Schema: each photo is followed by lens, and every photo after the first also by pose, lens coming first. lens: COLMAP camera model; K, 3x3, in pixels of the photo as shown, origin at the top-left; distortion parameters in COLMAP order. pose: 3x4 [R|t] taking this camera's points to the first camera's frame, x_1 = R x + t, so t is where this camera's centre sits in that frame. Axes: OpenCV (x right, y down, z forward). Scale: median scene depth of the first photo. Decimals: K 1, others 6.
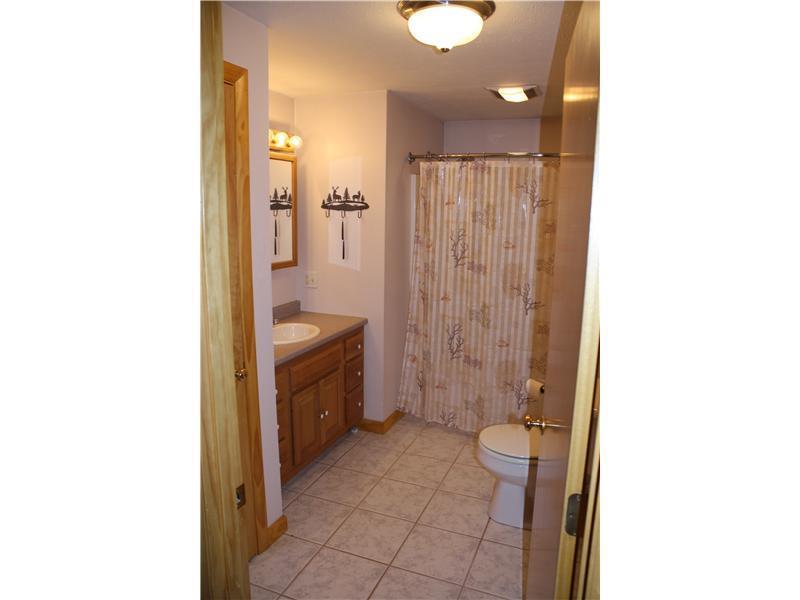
lens RADIAL K [[538.0, 0, 400.0], [0, 538.0, 300.0], [0, 0, 1]] dist [-0.076431, 0.002678]
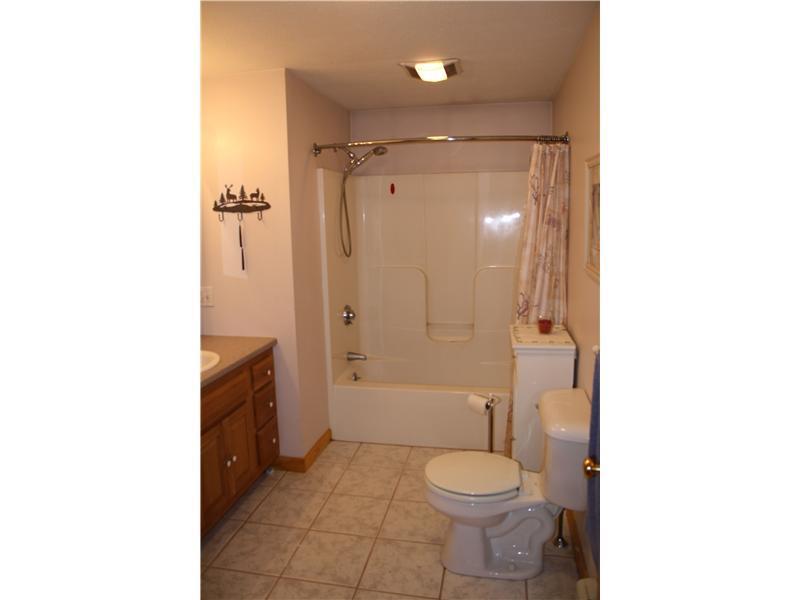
lens RADIAL K [[538.0, 0, 400.0], [0, 538.0, 300.0], [0, 0, 1]] dist [-0.076431, 0.002678]
pose [[0.983343, -0.063434, 0.170332, -0.010417], [0.066536, 0.997705, -0.012556, -0.002404], [-0.169145, 0.023680, 0.985307, 0.144890]]
